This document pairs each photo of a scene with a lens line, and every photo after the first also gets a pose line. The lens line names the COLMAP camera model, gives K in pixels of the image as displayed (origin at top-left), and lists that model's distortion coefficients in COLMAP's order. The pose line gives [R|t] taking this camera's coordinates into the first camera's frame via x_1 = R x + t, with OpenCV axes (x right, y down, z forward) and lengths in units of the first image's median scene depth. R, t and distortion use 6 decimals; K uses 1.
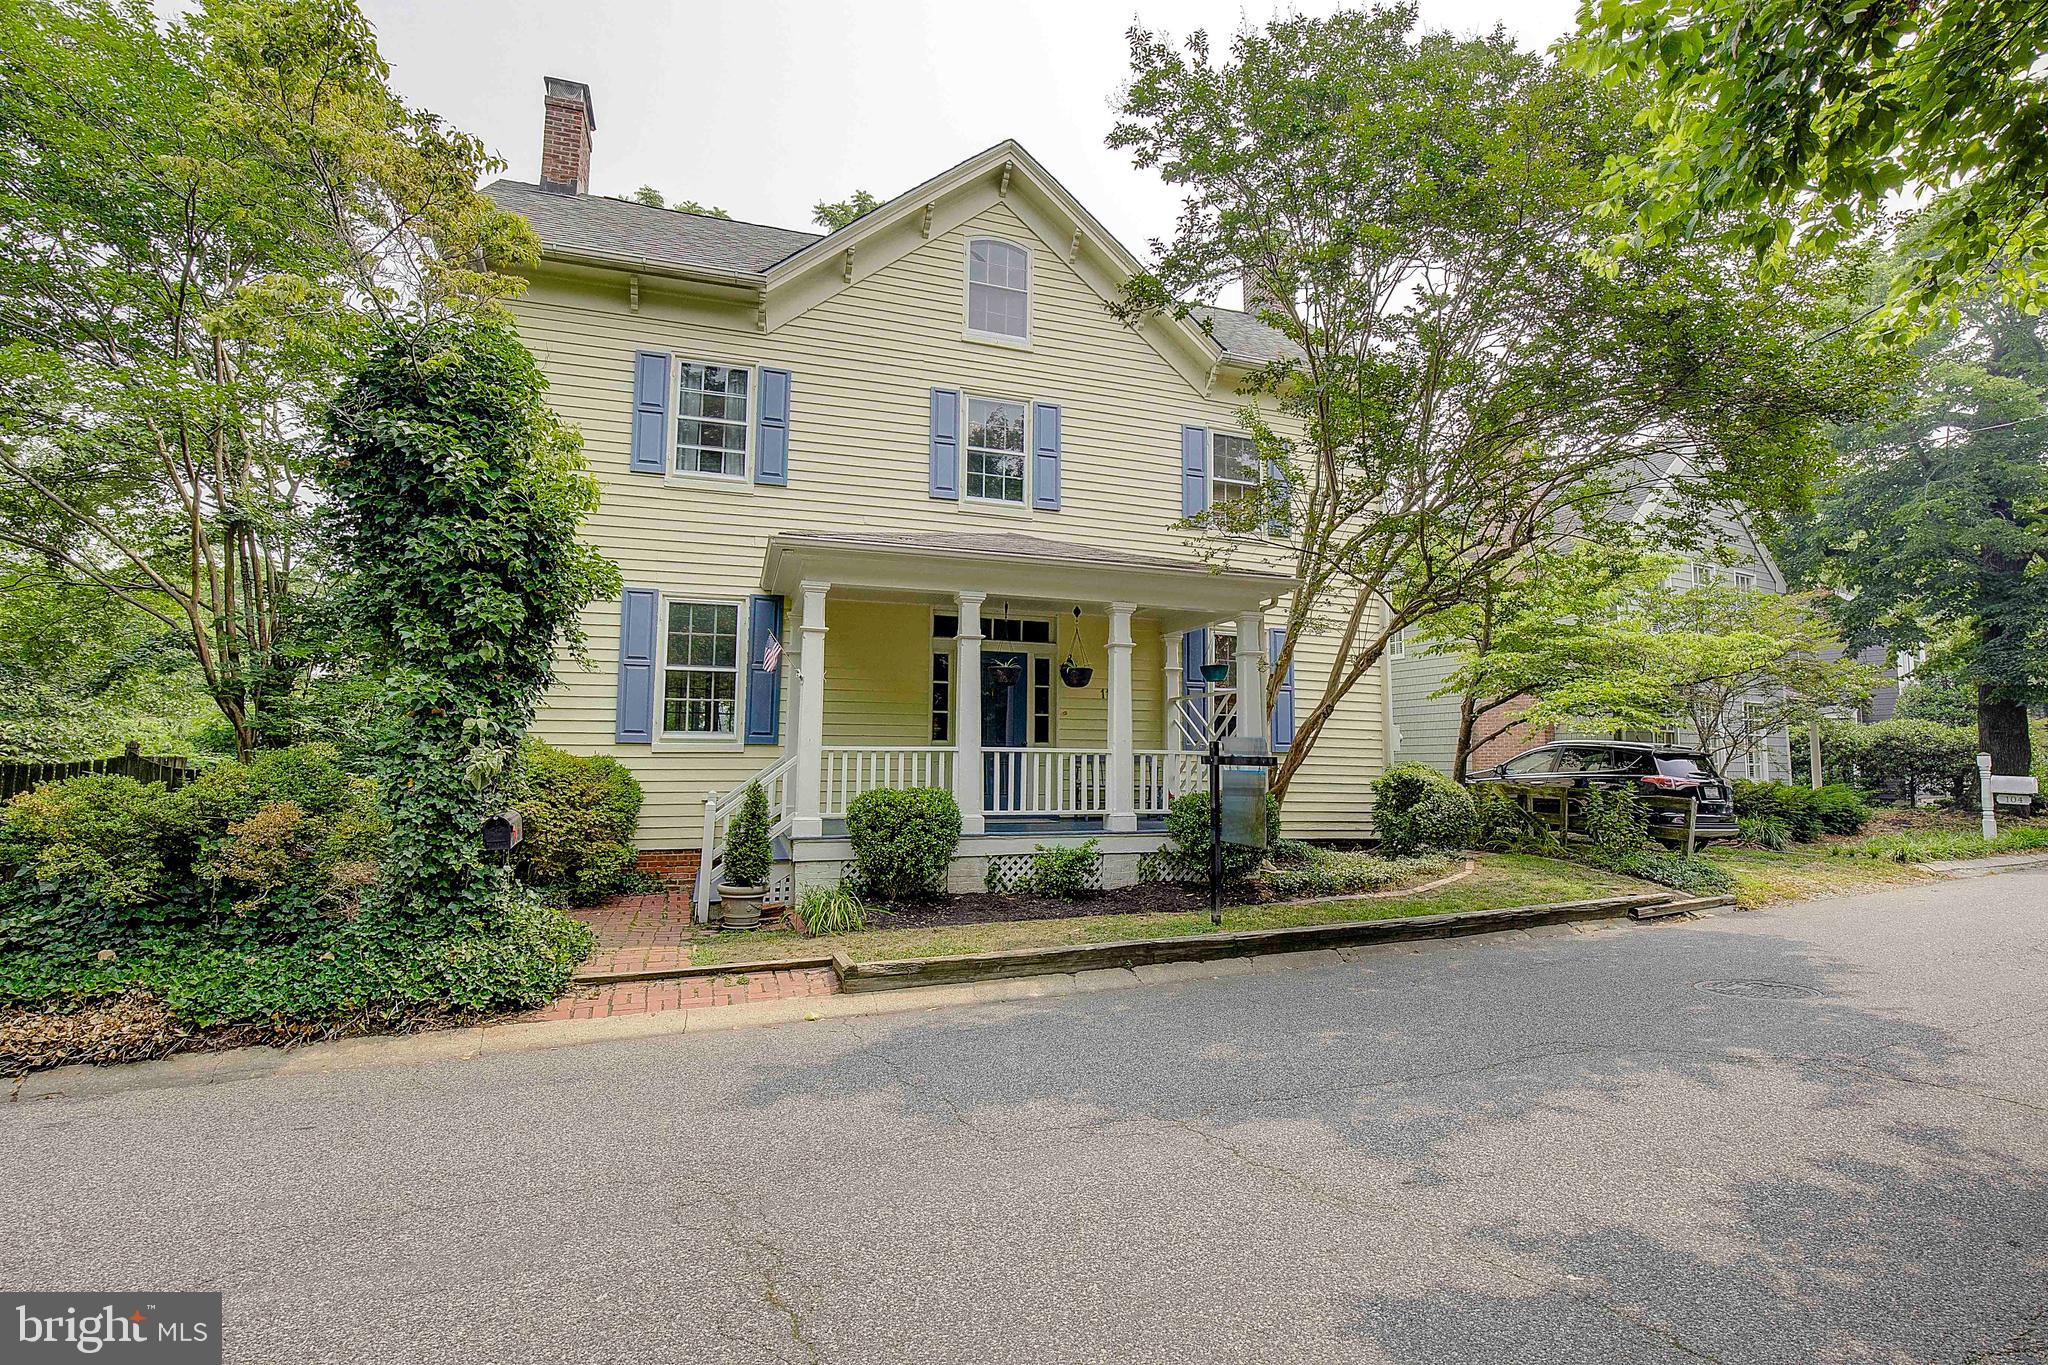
lens RADIAL K [[925.8, 0, 1020.8], [0, 925.8, 676.5], [0, 0, 1]] dist [-0.028056, -0.000696]
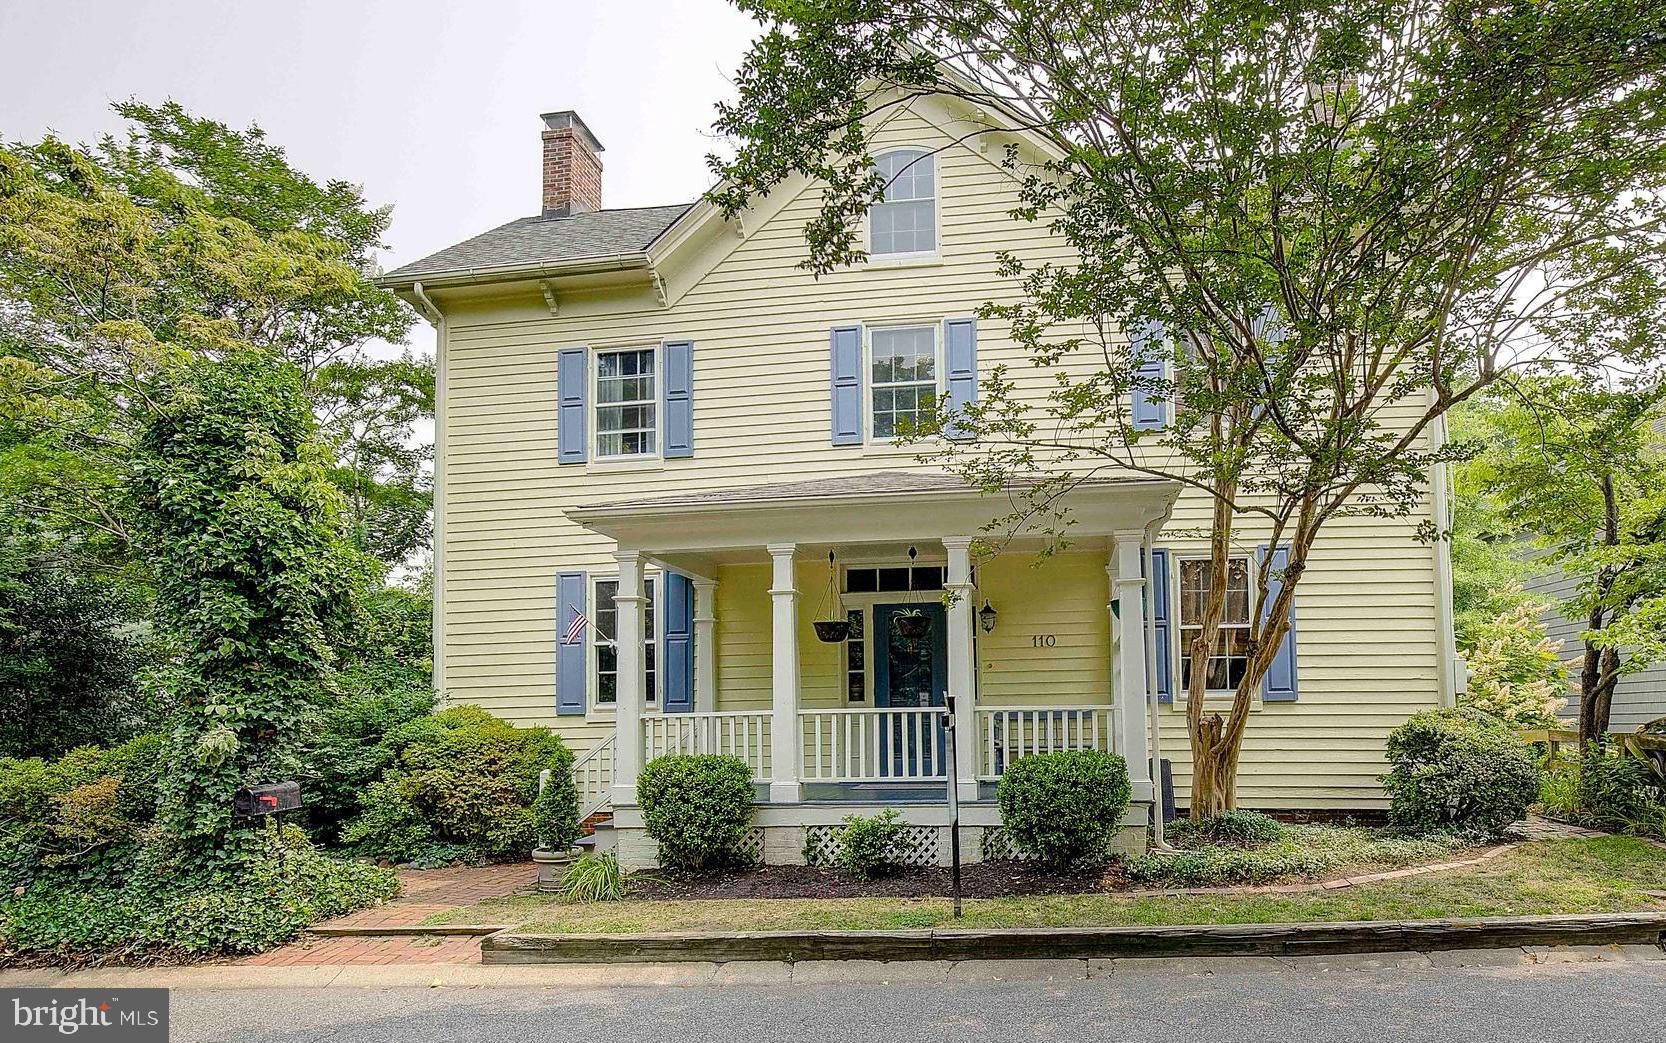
lens RADIAL K [[926.8, 0, 866.5], [0, 926.8, 674.2], [0, 0, 1]] dist [-0.029936, 0.001255]
pose [[0.904884, -0.047275, -0.423025, 0.360121], [0.066470, 0.997315, 0.030732, 0.014122], [0.420436, -0.055928, 0.905597, 0.161657]]
